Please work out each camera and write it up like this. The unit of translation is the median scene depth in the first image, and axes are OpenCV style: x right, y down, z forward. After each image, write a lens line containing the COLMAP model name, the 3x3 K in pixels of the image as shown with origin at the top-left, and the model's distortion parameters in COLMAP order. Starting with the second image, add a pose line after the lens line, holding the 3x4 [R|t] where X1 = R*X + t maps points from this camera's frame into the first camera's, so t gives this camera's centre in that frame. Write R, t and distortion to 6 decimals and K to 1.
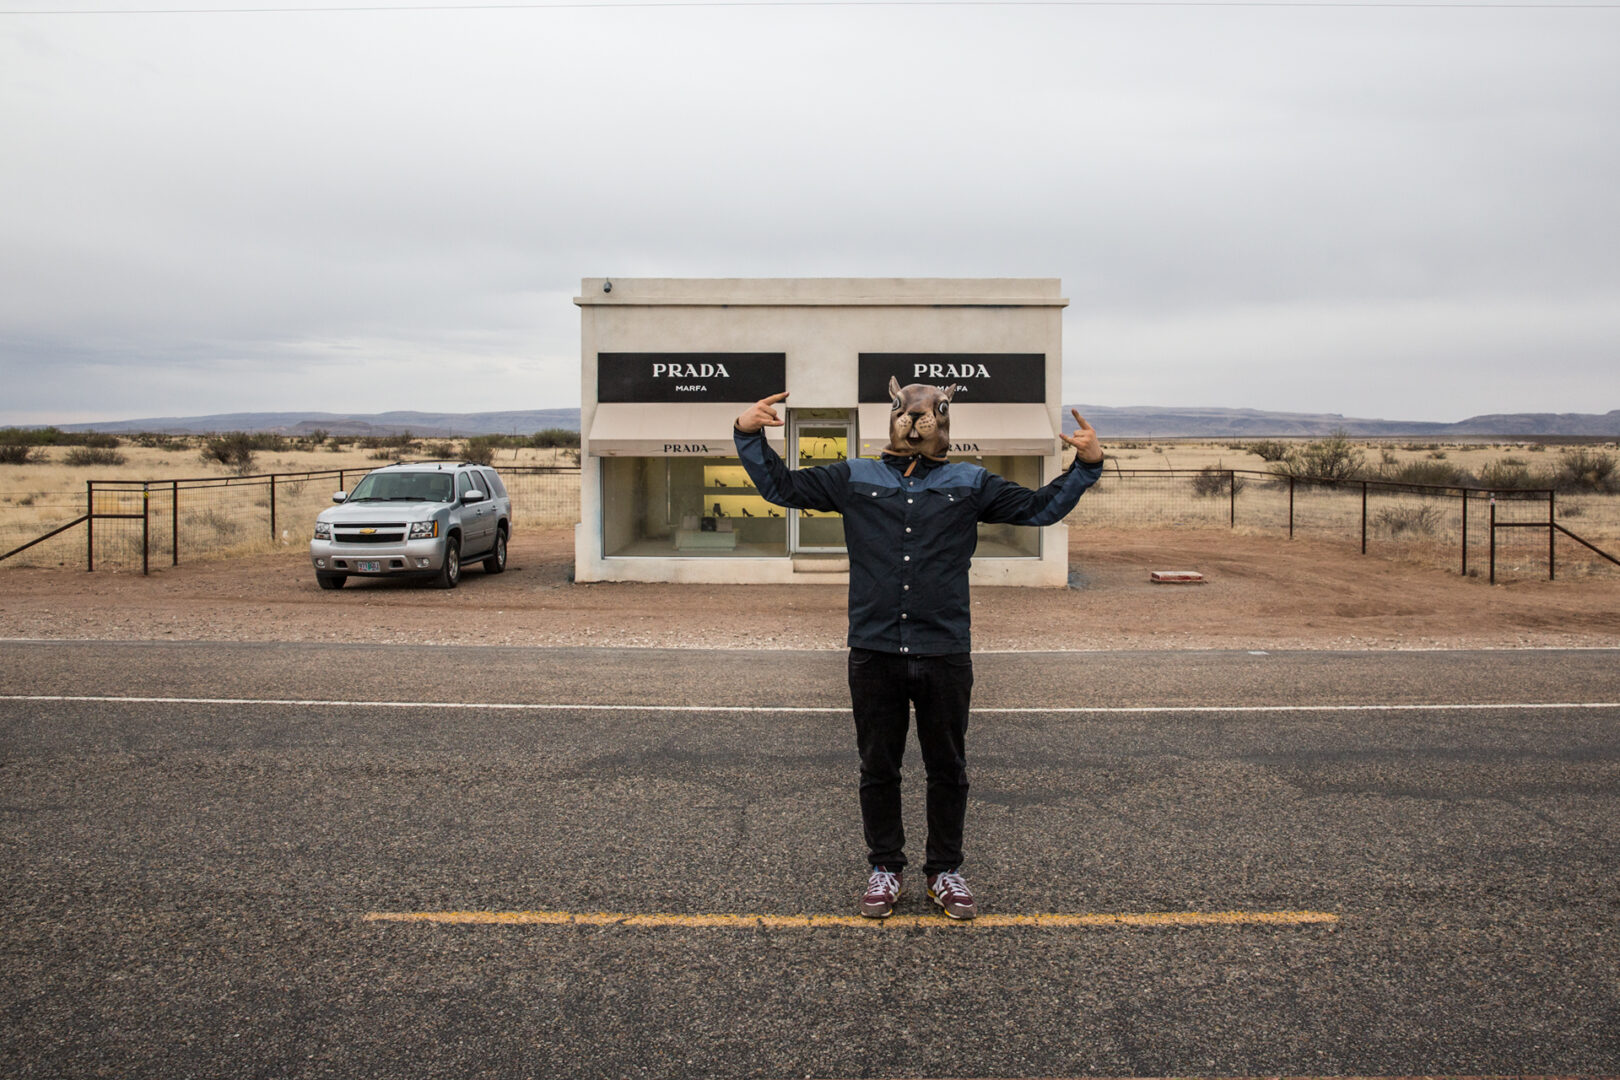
lens RADIAL K [[1502.5, 0, 810.0], [0, 1502.5, 540.0], [0, 0, 1]] dist [-0.132831, 0.135418]
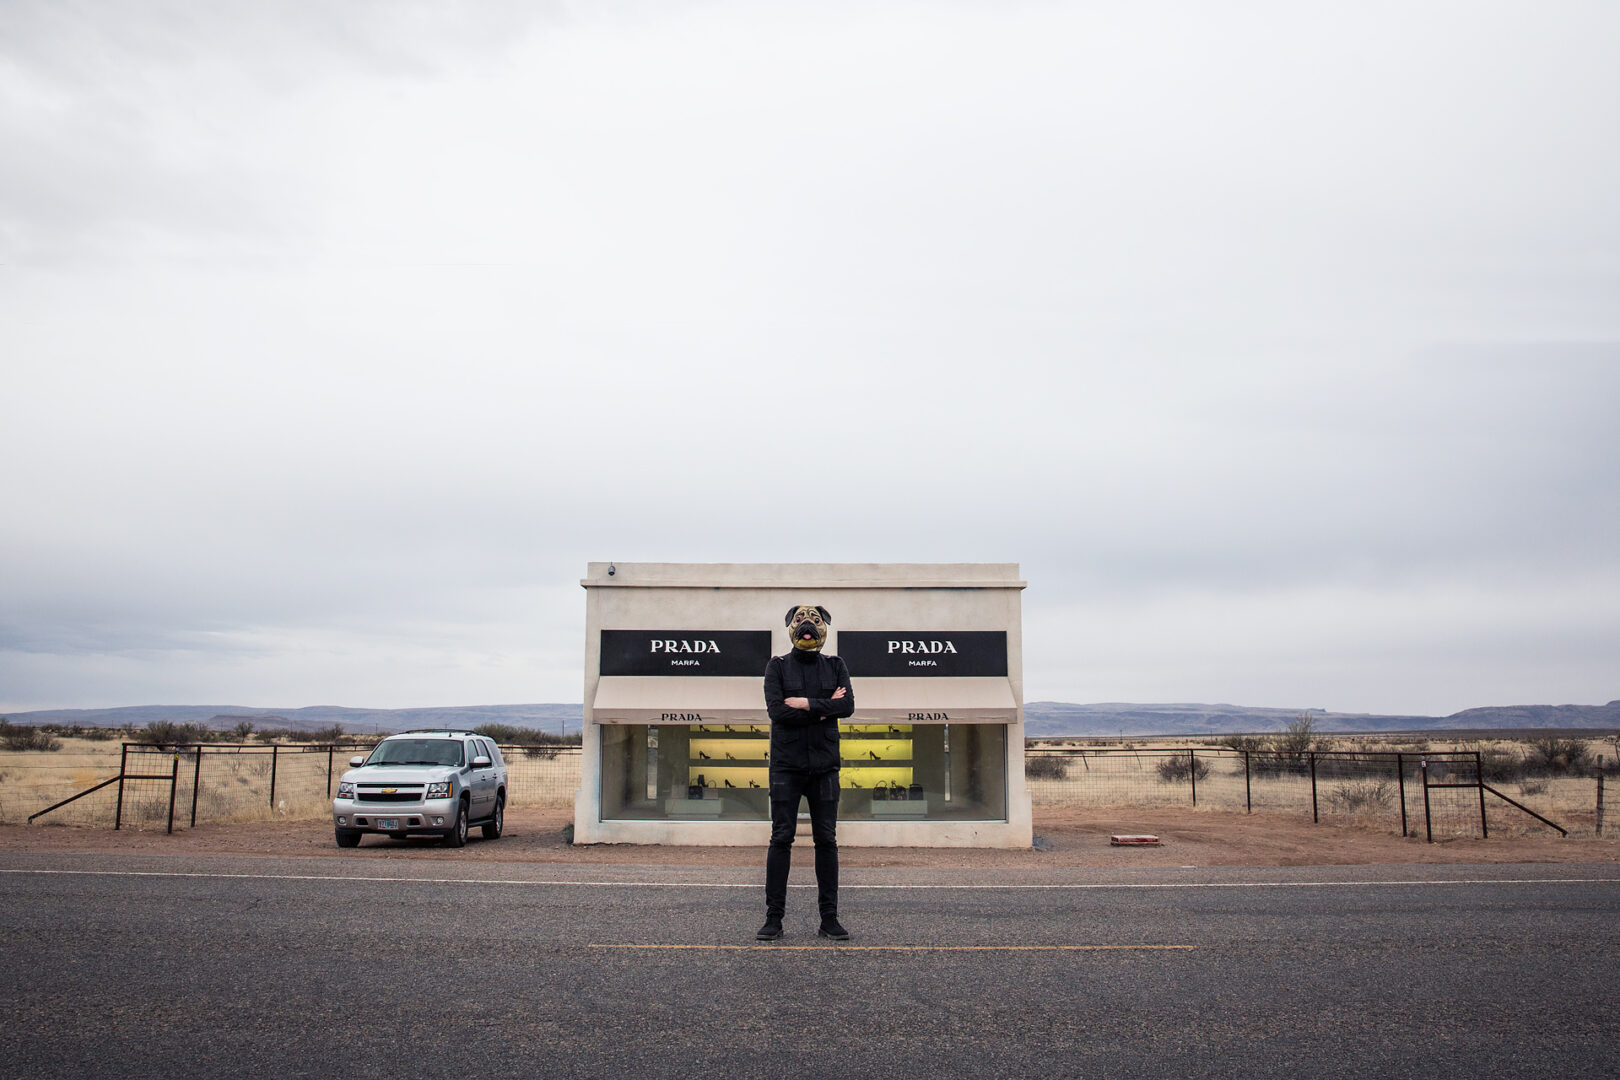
lens RADIAL K [[2010.6, 0, 810.0], [0, 2010.6, 540.0], [0, 0, 1]] dist [-0.095150, 0.028262]
pose [[0.998446, 0.002731, 0.055664, -0.069026], [0.007940, 0.981638, -0.190588, 0.089298], [-0.055162, 0.190733, 0.980091, -0.450736]]
